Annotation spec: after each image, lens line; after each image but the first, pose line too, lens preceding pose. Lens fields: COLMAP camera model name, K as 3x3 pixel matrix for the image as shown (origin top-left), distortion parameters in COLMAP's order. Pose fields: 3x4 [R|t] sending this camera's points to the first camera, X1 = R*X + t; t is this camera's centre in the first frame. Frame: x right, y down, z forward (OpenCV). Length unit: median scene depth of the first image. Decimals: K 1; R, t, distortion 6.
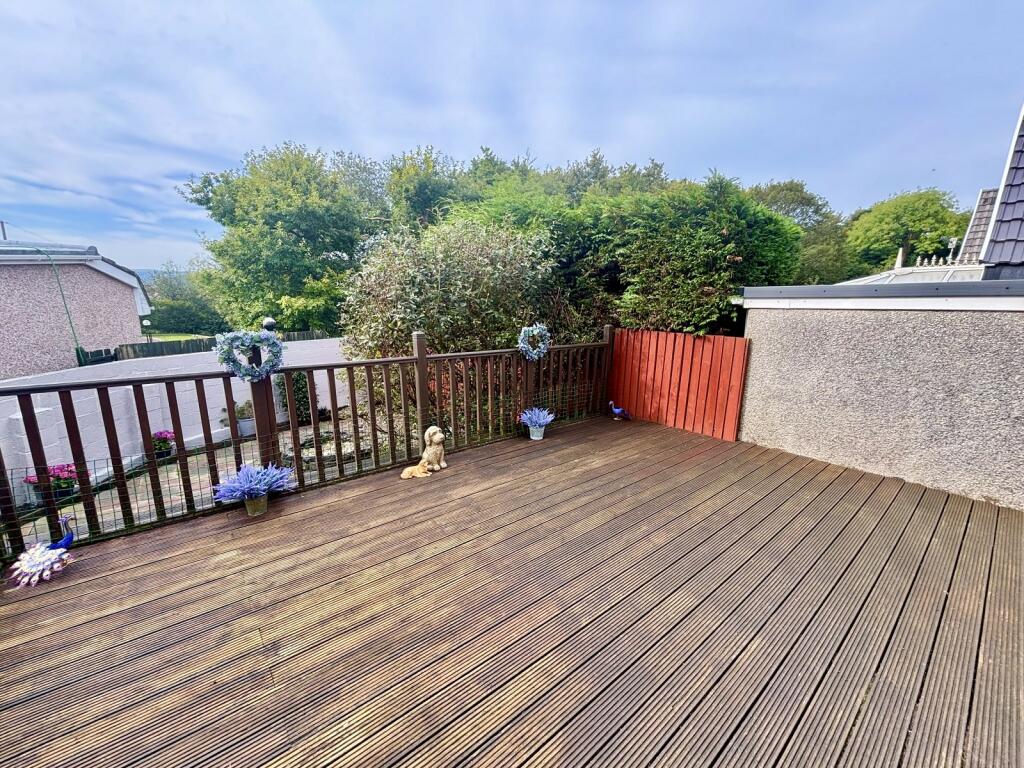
lens RADIAL K [[403.1, 0, 512.0], [0, 403.1, 384.0], [0, 0, 1]] dist [0.016091, 0.000122]
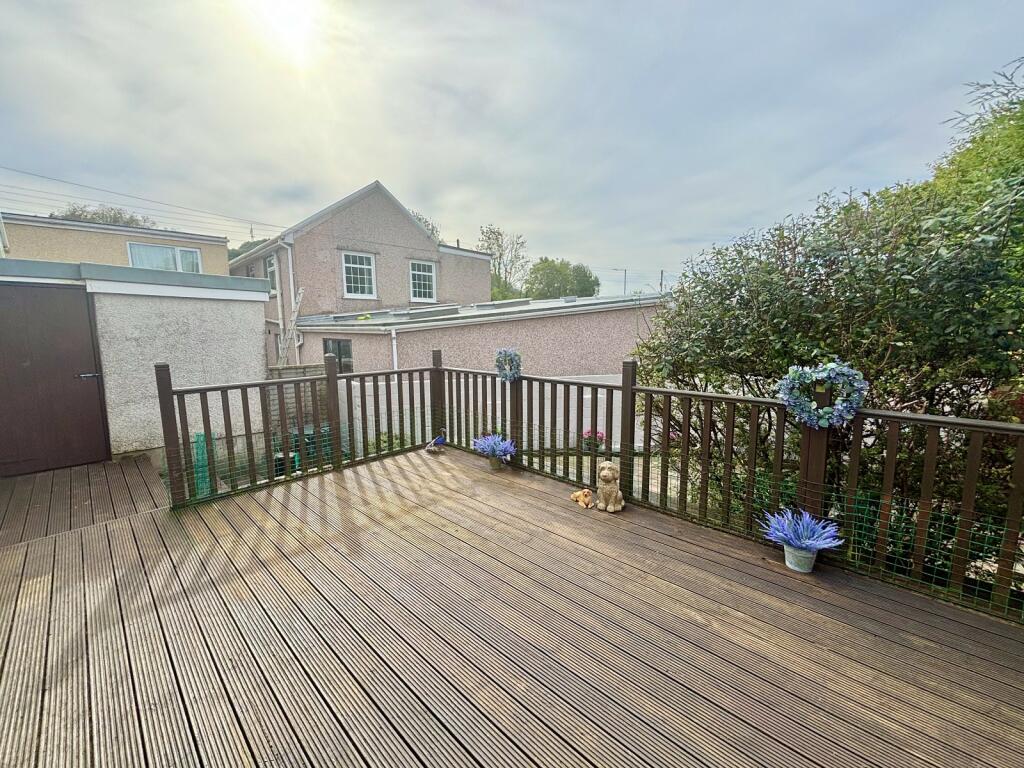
lens RADIAL K [[412.1, 0, 512.0], [0, 412.1, 384.0], [0, 0, 1]] dist [0.000059, 0.000071]
pose [[0.146253, 0.107596, -0.983378, 0.523149], [-0.208001, 0.975190, 0.075765, -0.068603], [0.967133, 0.193462, 0.165005, 0.487915]]
